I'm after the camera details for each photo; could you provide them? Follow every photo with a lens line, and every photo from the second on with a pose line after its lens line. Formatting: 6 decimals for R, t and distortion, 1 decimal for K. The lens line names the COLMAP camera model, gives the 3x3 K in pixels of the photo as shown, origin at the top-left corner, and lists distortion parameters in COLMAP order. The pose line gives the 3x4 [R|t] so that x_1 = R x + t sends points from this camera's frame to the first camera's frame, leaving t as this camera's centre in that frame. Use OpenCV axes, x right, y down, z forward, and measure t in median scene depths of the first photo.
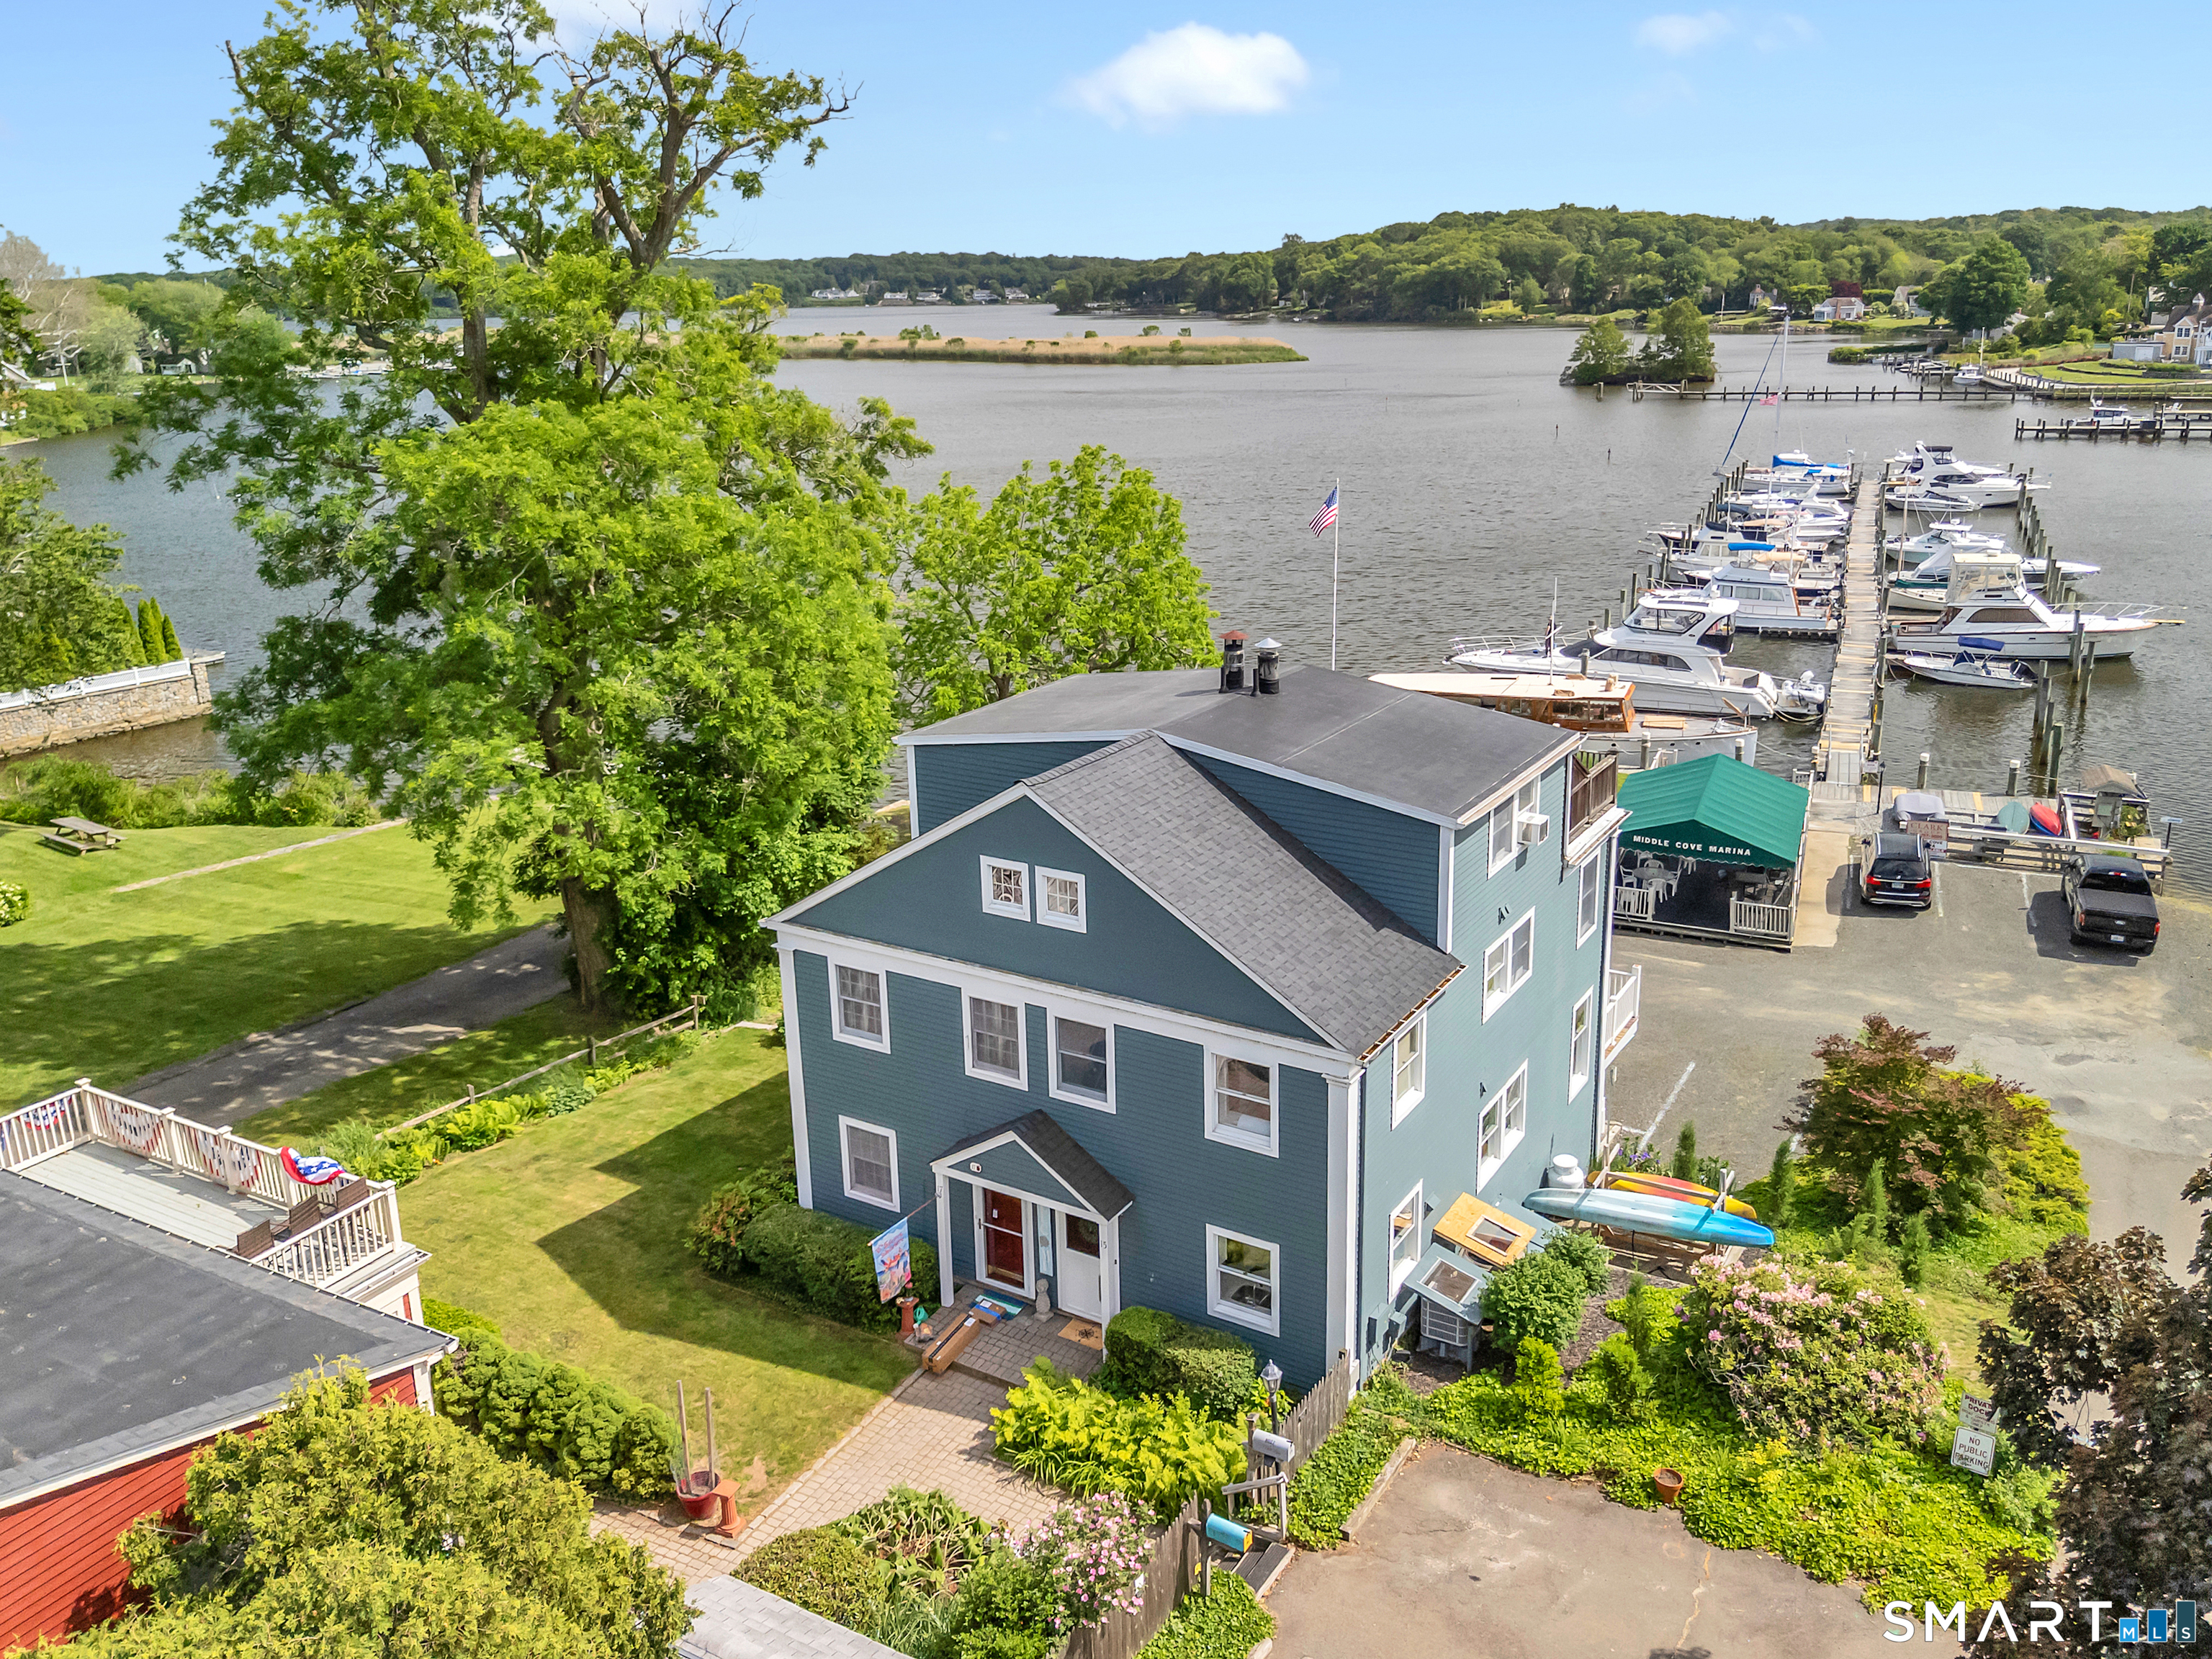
lens RADIAL K [[1677.3, 0, 1186.1], [0, 1677.3, 787.8], [0, 0, 1]] dist [0.065974, -0.089203]
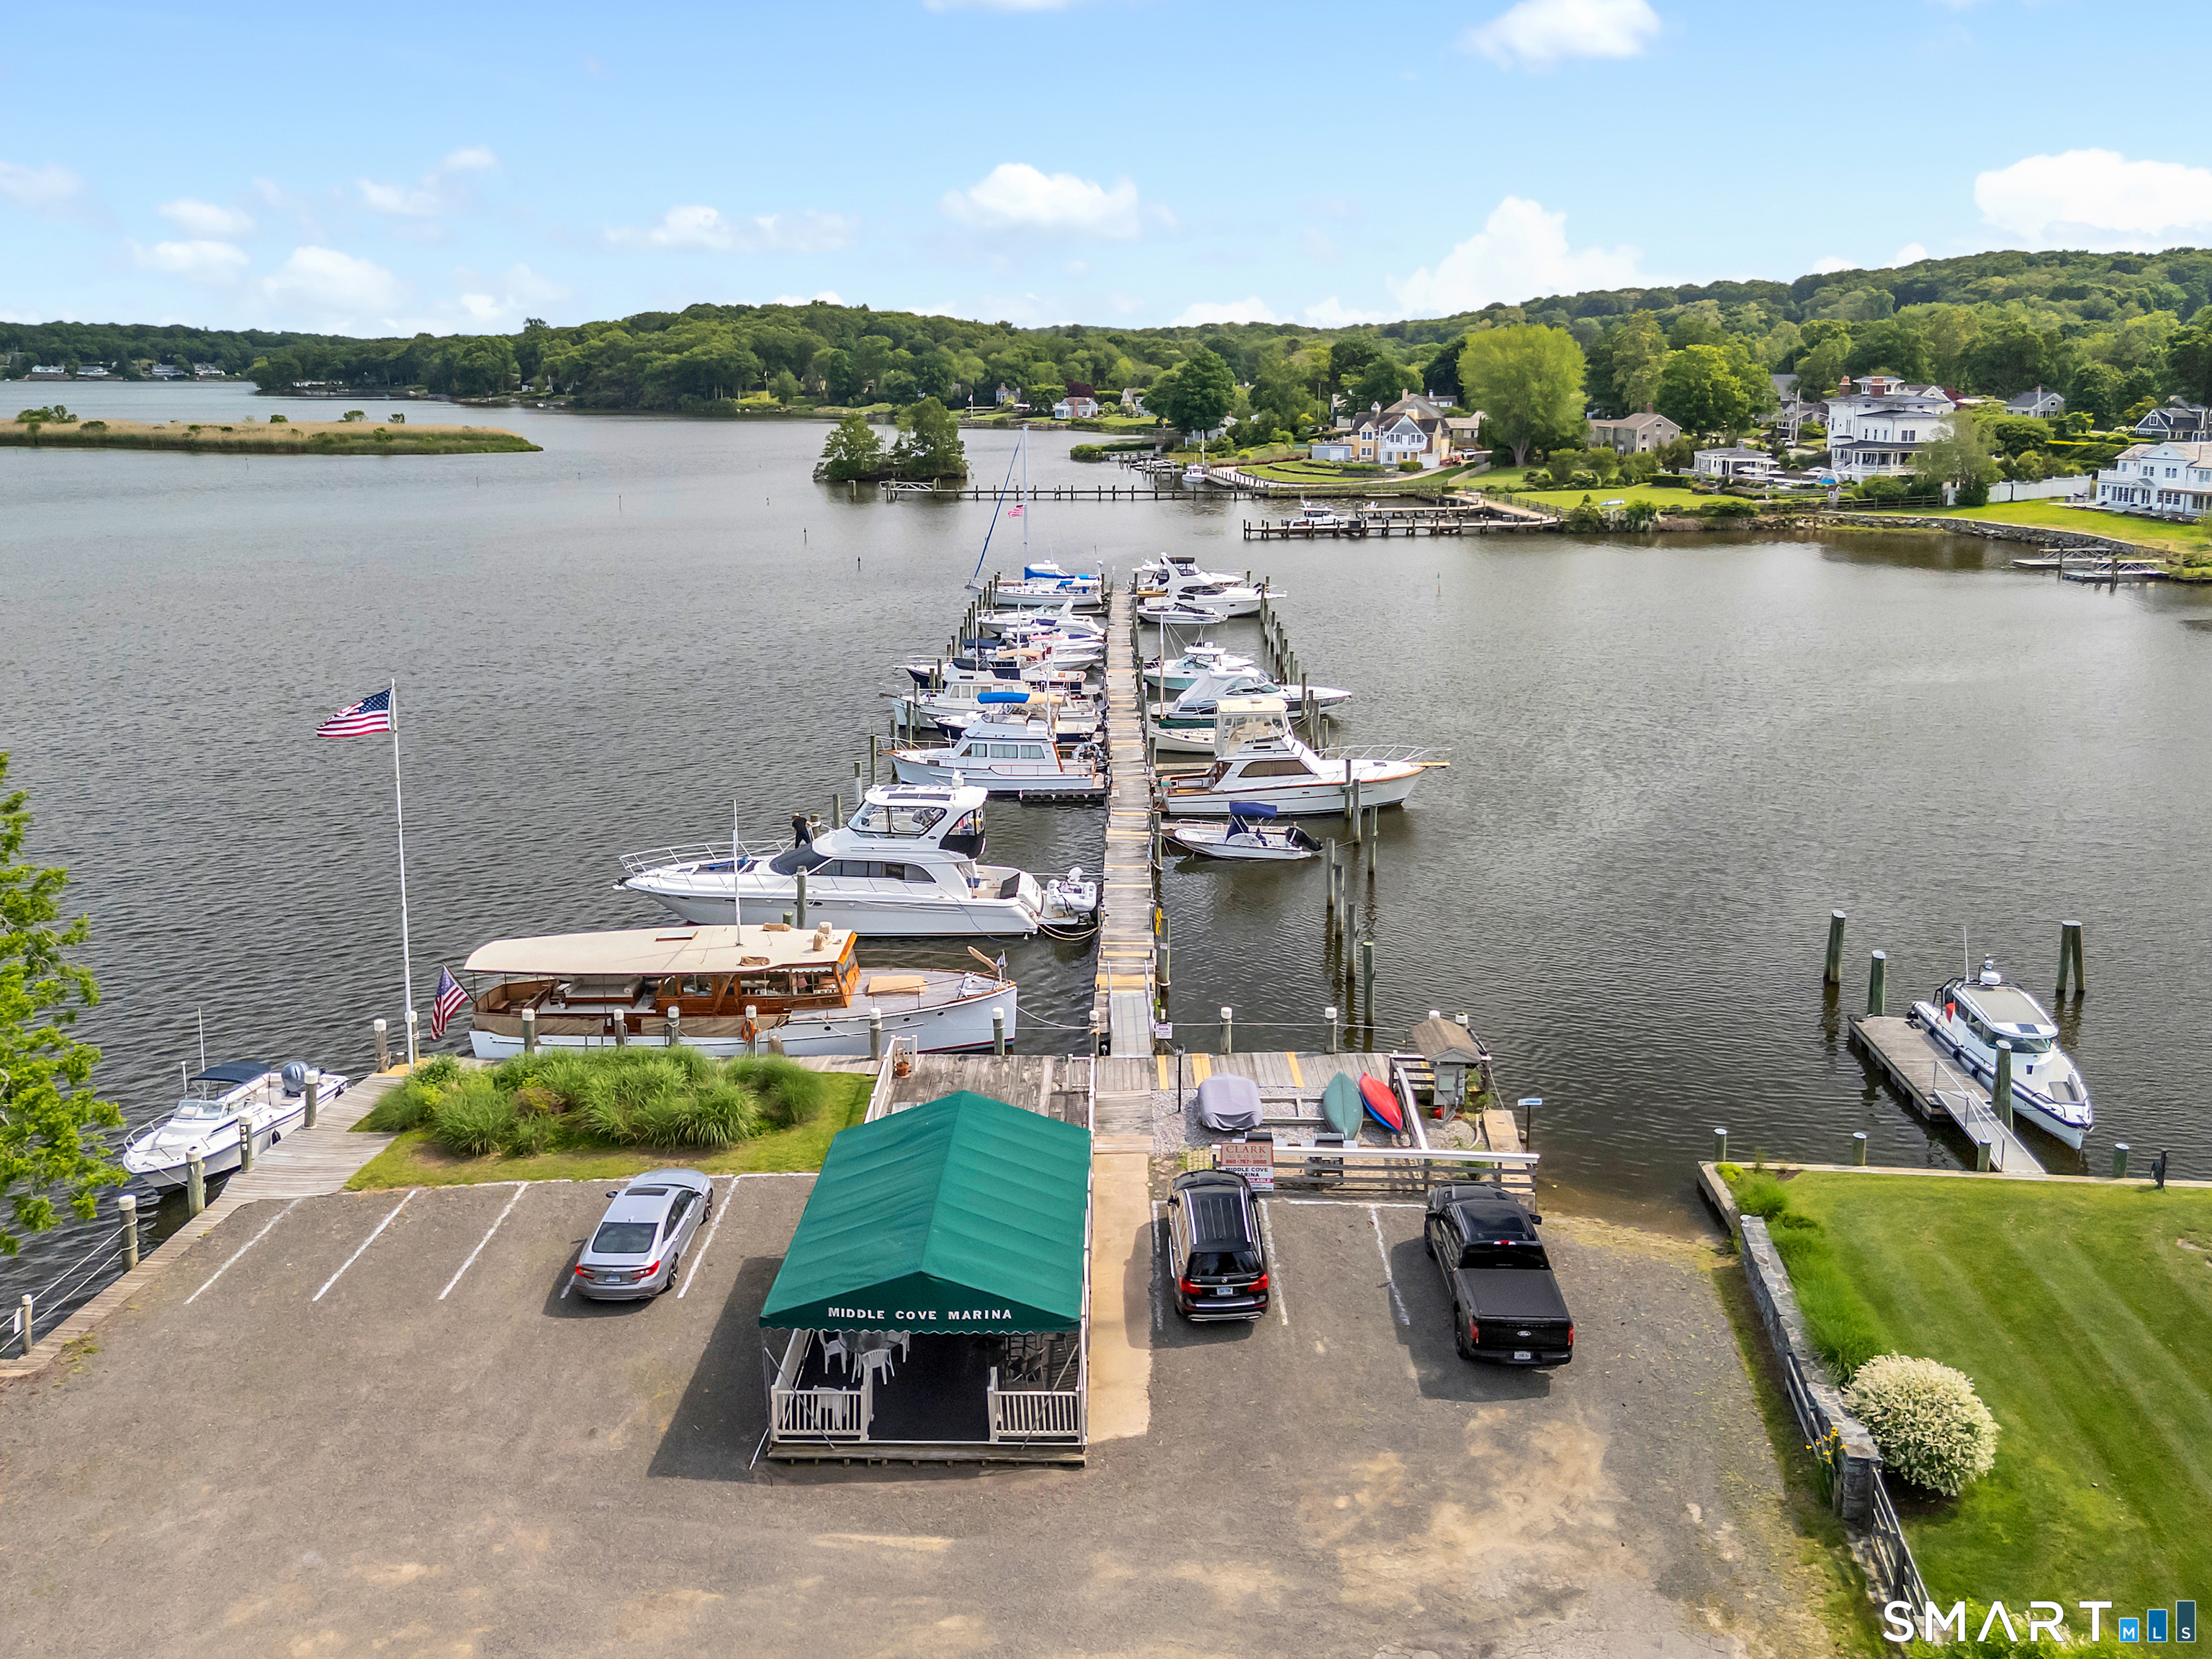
lens RADIAL K [[1679.4, 0, 1147.2], [0, 1679.4, 627.3], [0, 0, 1]] dist [0.087174, -0.102504]
pose [[0.922198, -0.037226, 0.384923, 0.065525], [0.091036, 0.988281, -0.122526, -0.057465], [-0.375851, 0.148035, 0.914780, 0.163338]]
